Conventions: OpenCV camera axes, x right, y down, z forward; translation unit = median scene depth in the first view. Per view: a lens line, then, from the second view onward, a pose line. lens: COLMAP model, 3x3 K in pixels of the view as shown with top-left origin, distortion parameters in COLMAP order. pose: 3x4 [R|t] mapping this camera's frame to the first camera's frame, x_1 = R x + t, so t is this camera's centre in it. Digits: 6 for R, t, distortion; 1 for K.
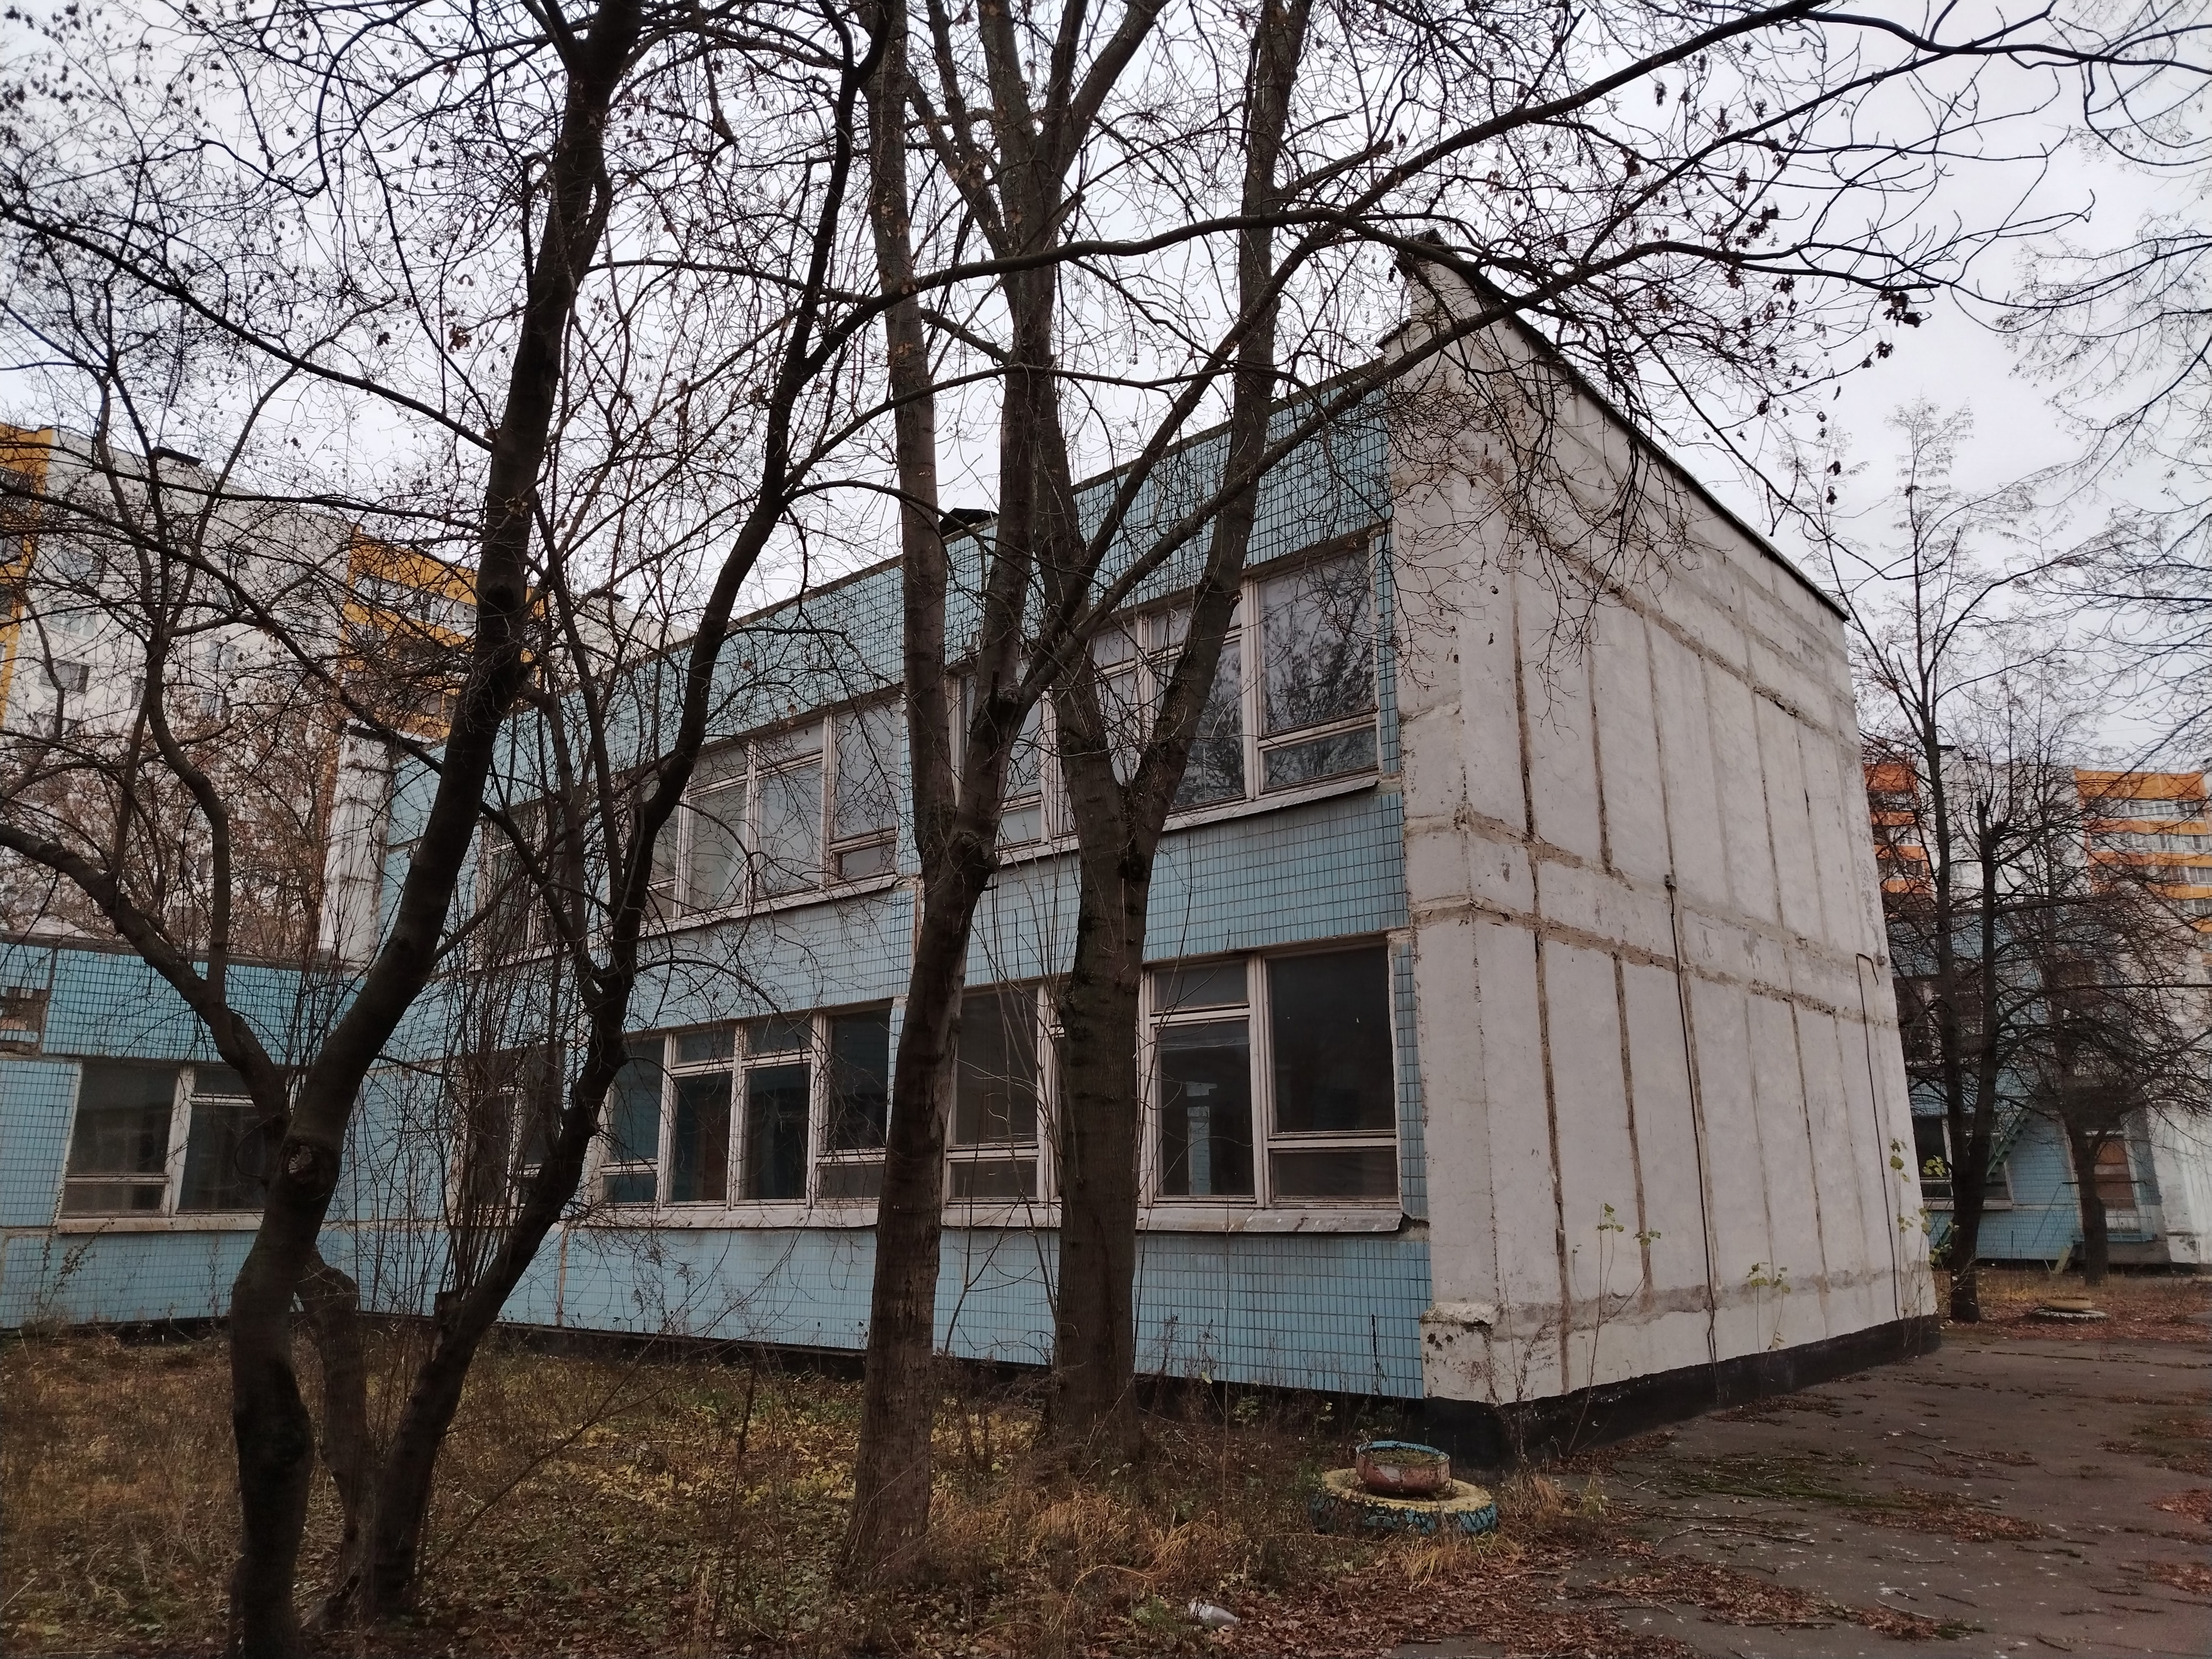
lens RADIAL K [[1538.2, 0, 1075.3], [0, 1538.2, 826.1], [0, 0, 1]] dist [0.048782, -0.001616]
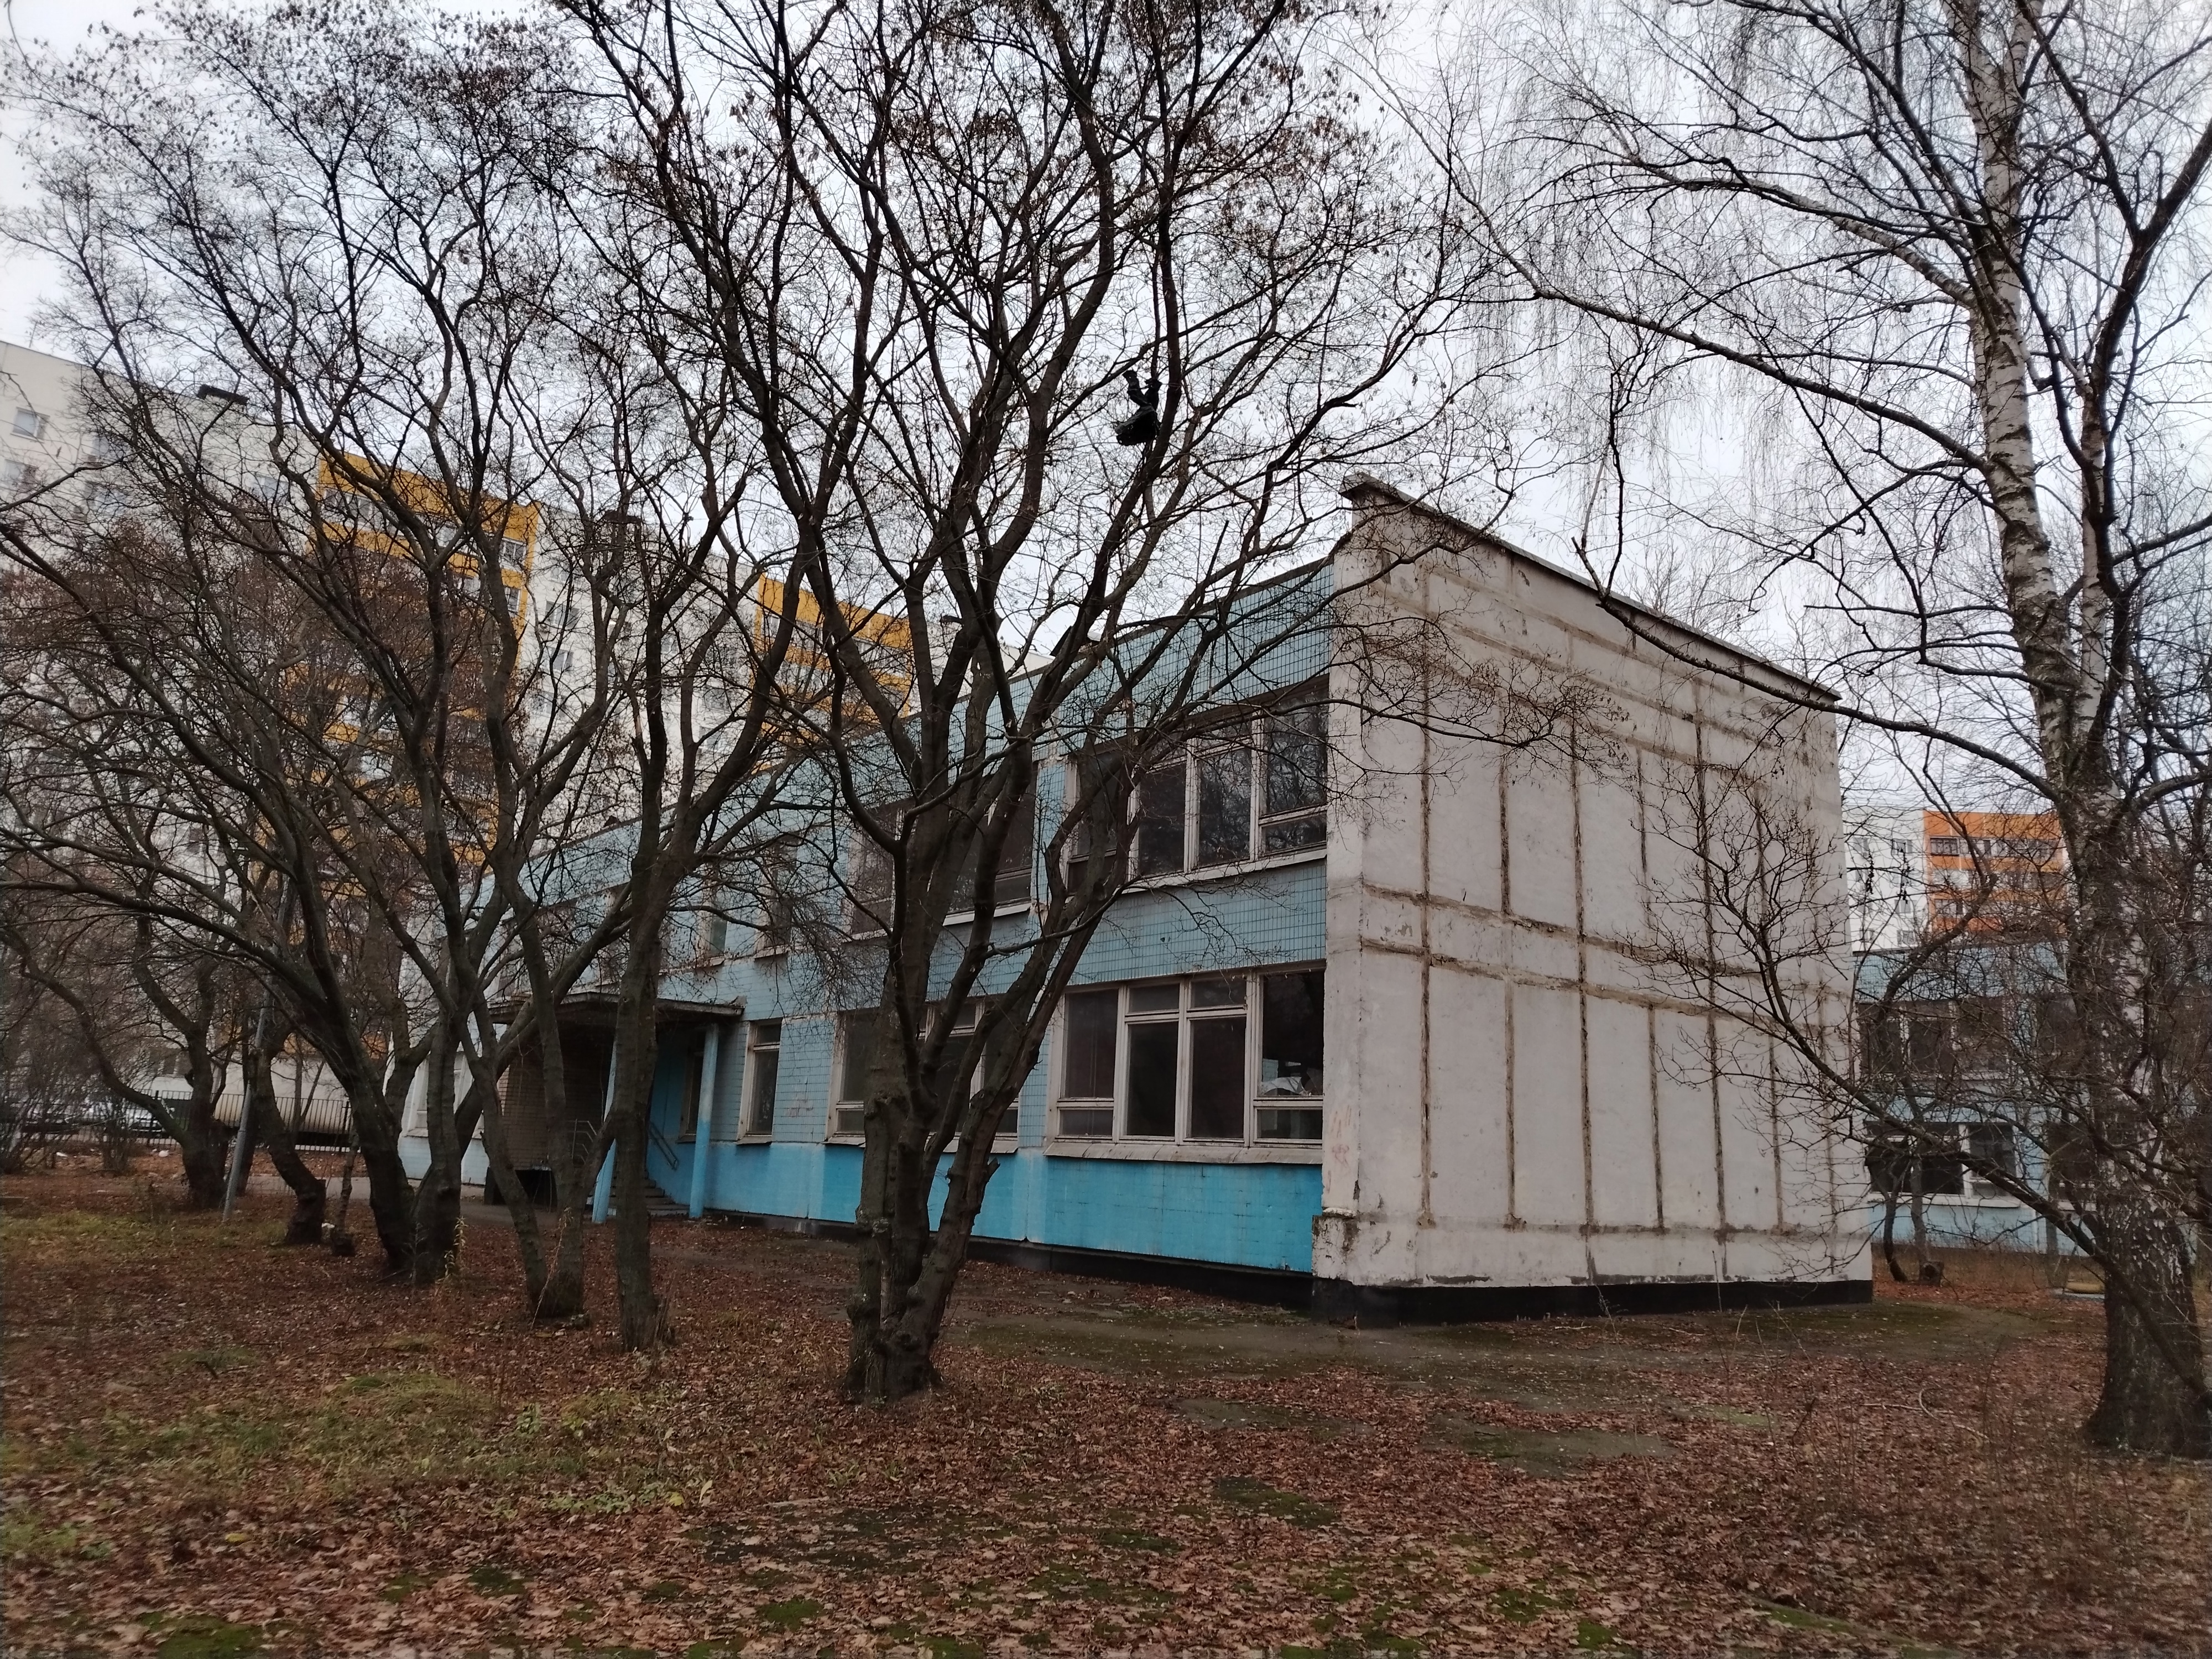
lens RADIAL K [[1538.2, 0, 1075.3], [0, 1538.2, 826.1], [0, 0, 1]] dist [0.048782, -0.001616]
pose [[0.948846, -0.017778, -0.315237, 0.409601], [0.028303, 0.999183, 0.028842, -0.096748], [0.314467, -0.036289, 0.948575, -0.402520]]
